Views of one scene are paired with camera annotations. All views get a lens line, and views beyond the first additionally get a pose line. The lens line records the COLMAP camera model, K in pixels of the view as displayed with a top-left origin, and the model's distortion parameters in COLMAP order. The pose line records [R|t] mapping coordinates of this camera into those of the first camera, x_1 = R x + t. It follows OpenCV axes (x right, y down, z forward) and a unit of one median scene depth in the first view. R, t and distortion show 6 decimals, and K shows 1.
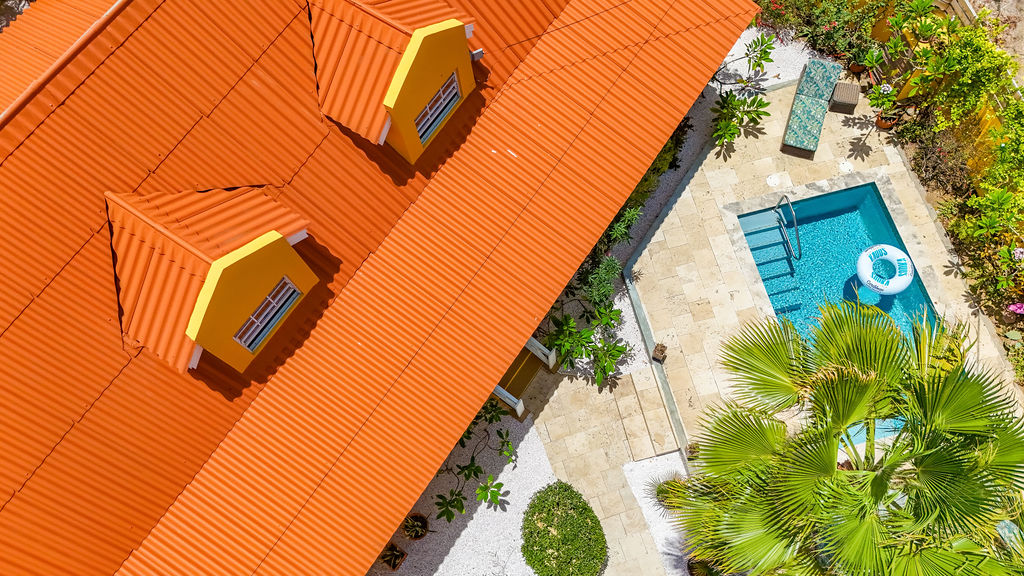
lens RADIAL K [[760.6, 0, 516.3], [0, 760.6, 288.1], [0, 0, 1]] dist [0.055225, -0.052546]
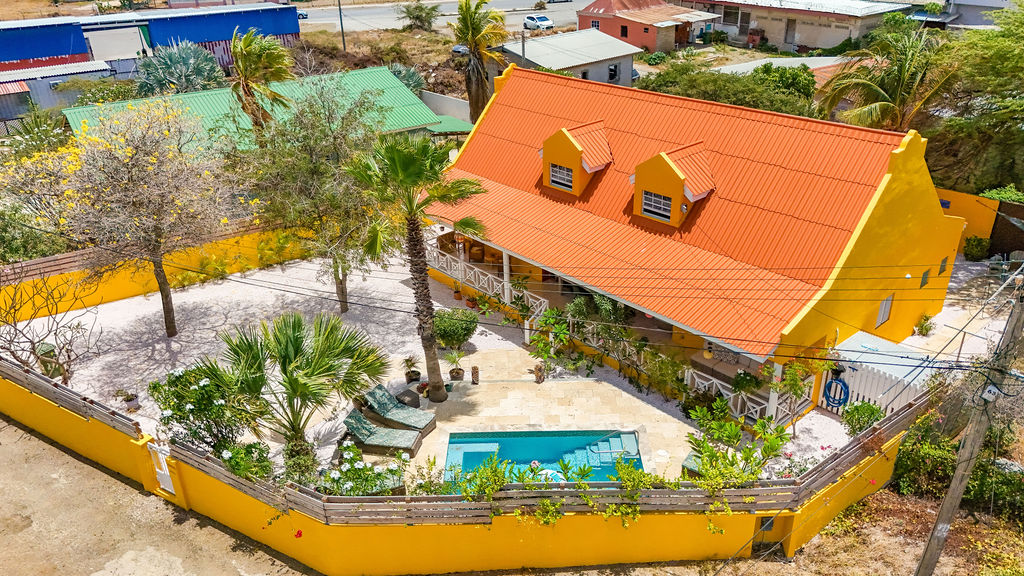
lens RADIAL K [[760.6, 0, 510.2], [0, 760.6, 282.7], [0, 0, 1]] dist [0.055225, -0.052546]
pose [[-0.245096, 0.486916, -0.838356, 1.302528], [-0.884993, 0.240726, 0.398544, -0.483018], [0.395872, 0.839621, 0.371916, 0.228959]]
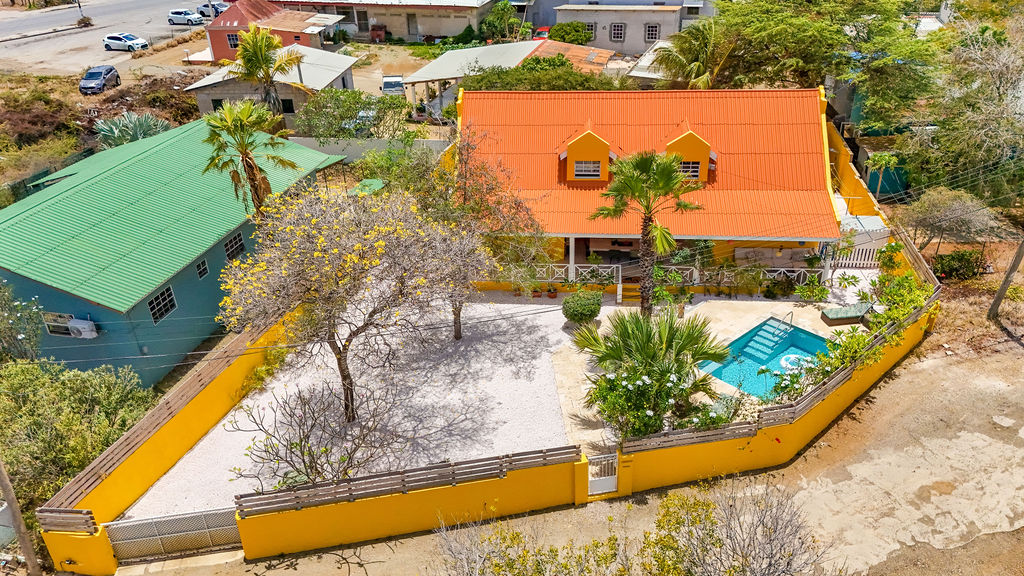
lens RADIAL K [[760.6, 0, 503.4], [0, 760.6, 296.2], [0, 0, 1]] dist [0.055225, -0.052546]
pose [[0.467682, 0.476571, -0.744415, 1.367788], [-0.822638, 0.542757, -0.169355, 0.747172], [0.323327, 0.691589, 0.645883, -0.474130]]
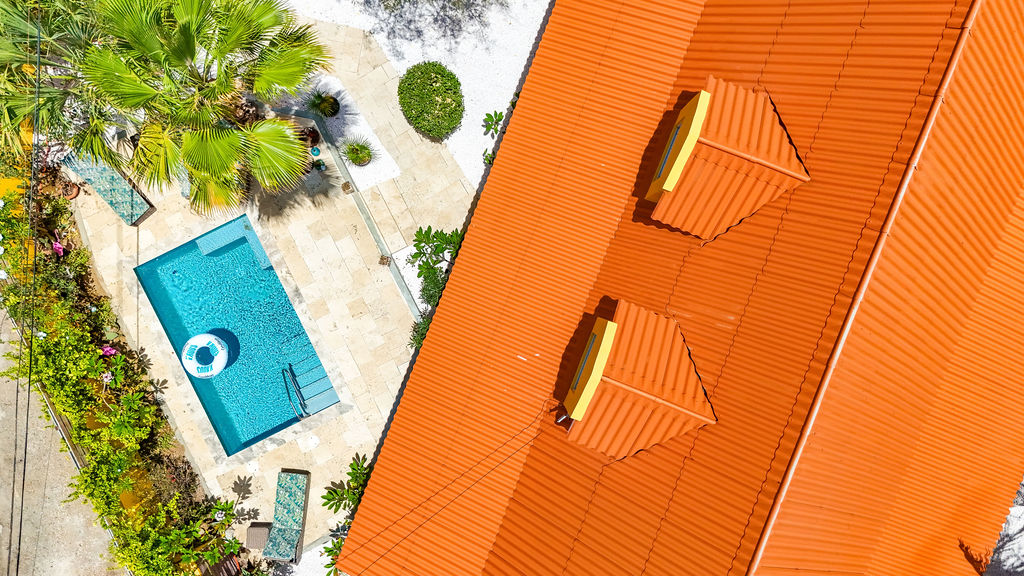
lens RADIAL K [[760.6, 0, 513.4], [0, 760.6, 292.6], [0, 0, 1]] dist [0.055225, -0.052546]
pose [[-0.973029, 0.222423, 0.061179, -0.069862], [-0.187440, -0.916907, 0.352347, -0.397753], [0.134465, 0.331376, 0.933868, -0.086684]]
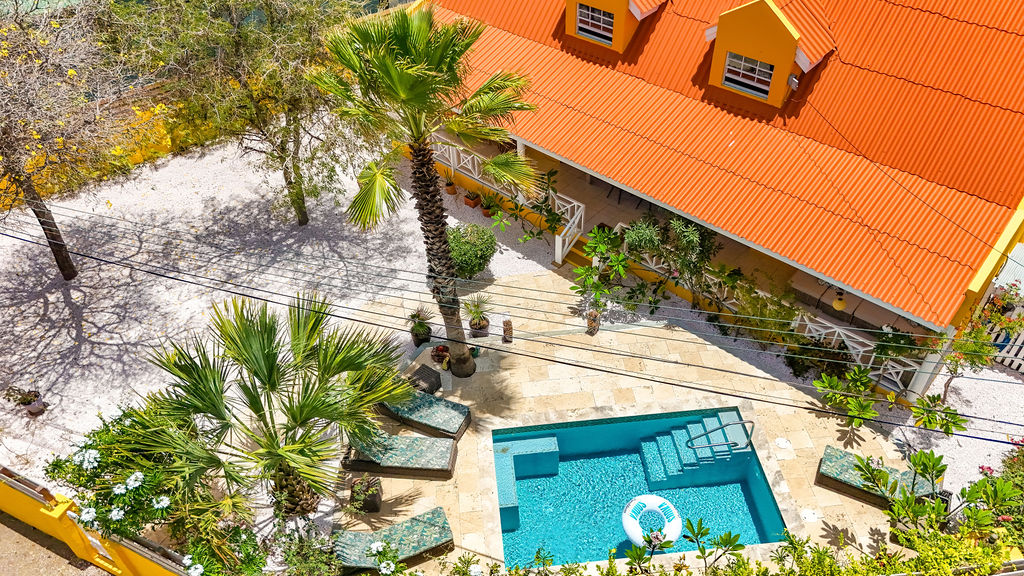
lens RADIAL K [[760.6, 0, 512.1], [0, 760.6, 290.4], [0, 0, 1]] dist [0.055225, -0.052546]
pose [[-0.133241, 0.724591, -0.676177, 0.878672], [-0.908509, 0.183345, 0.375494, -0.227021], [0.396054, 0.664344, 0.633868, 0.173264]]
